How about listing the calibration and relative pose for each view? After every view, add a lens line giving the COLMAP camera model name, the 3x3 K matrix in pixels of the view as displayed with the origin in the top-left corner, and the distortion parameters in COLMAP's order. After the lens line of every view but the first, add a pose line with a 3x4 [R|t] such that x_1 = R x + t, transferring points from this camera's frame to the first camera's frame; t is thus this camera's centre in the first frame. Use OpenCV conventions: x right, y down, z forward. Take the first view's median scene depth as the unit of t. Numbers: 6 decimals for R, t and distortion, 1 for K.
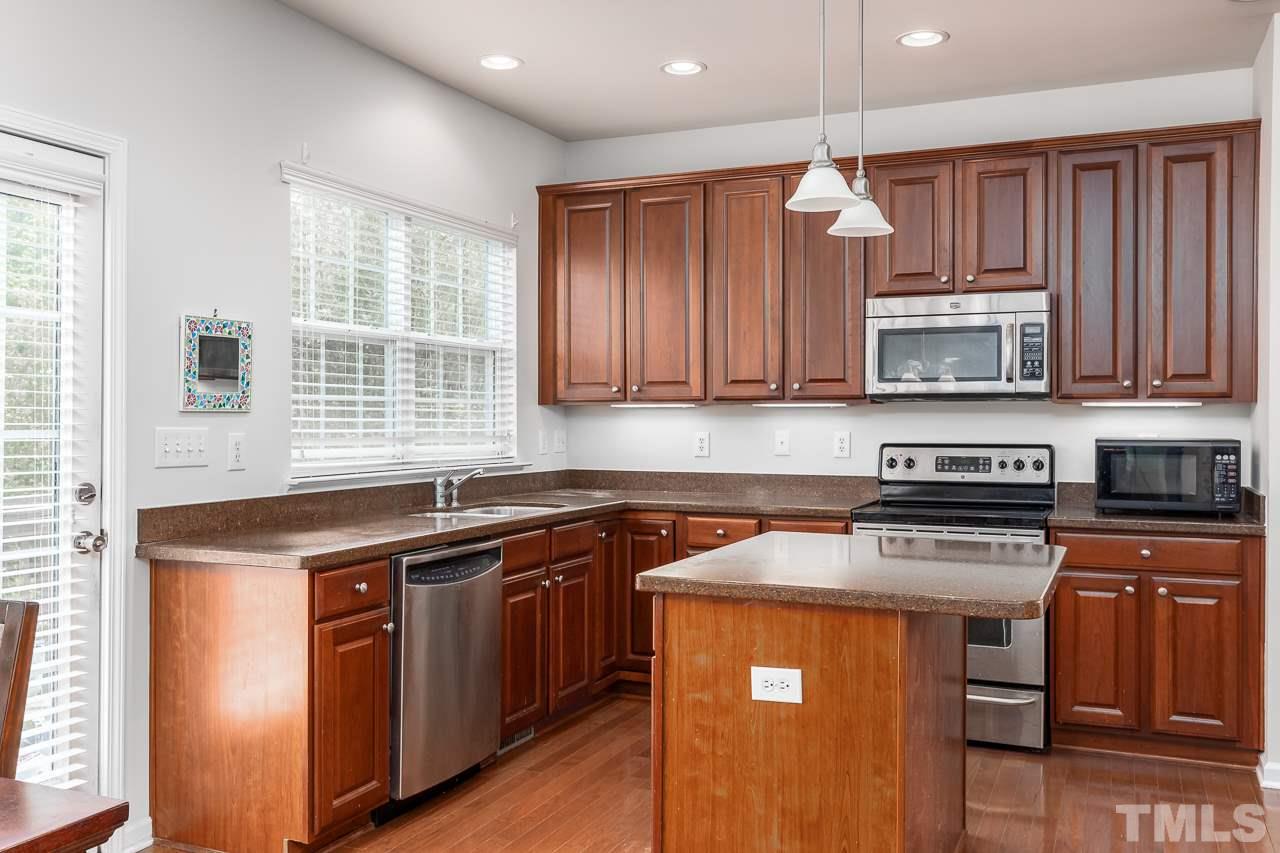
lens RADIAL K [[1119.4, 0, 640.0], [0, 1119.4, 426.5], [0, 0, 1]] dist [-0.002073, -0.000213]
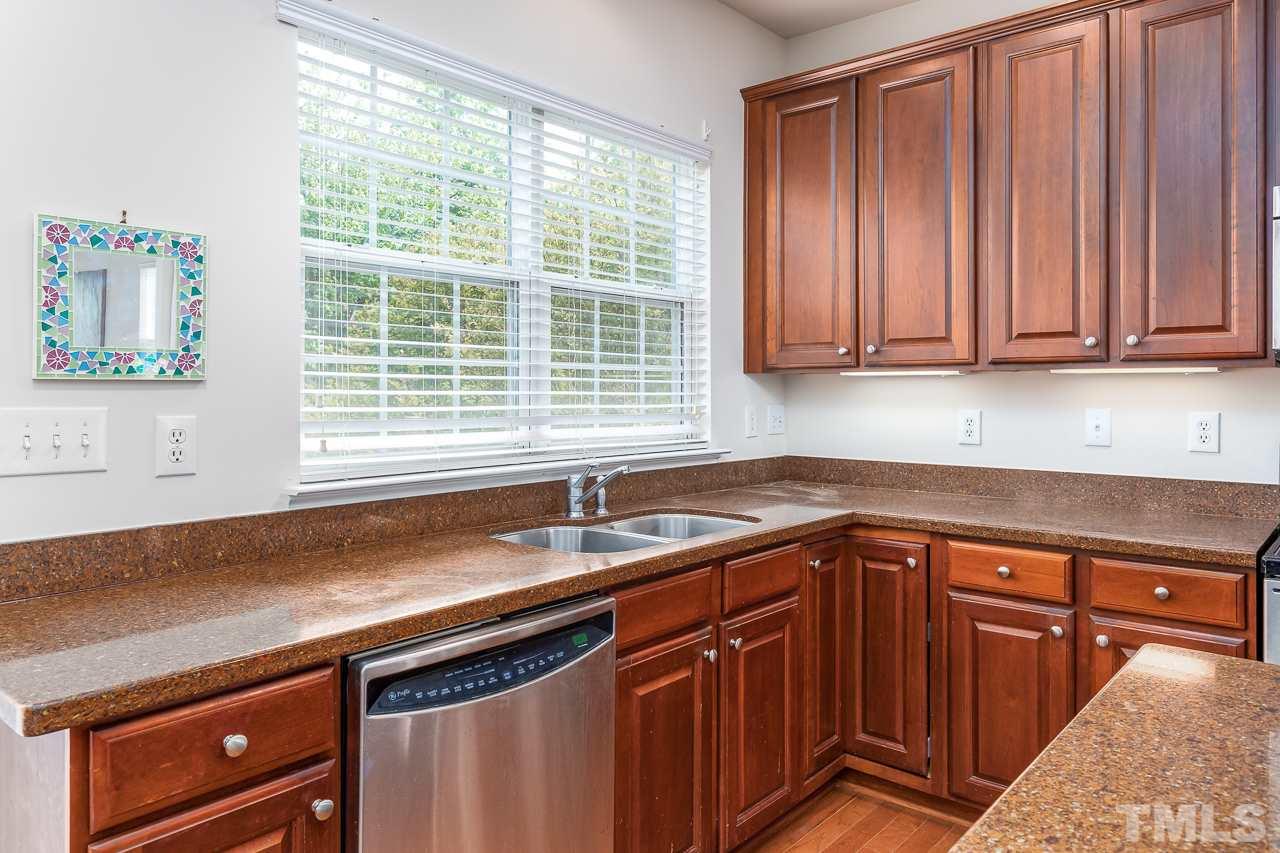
lens RADIAL K [[862.3, 0, 647.3], [0, 862.3, 390.4], [0, 0, 1]] dist [0.004673, -0.000186]
pose [[0.957739, -0.000059, -0.287639, 0.018374], [-0.002042, 0.999973, -0.007003, -0.003652], [0.287631, 0.007295, 0.957713, 0.457276]]
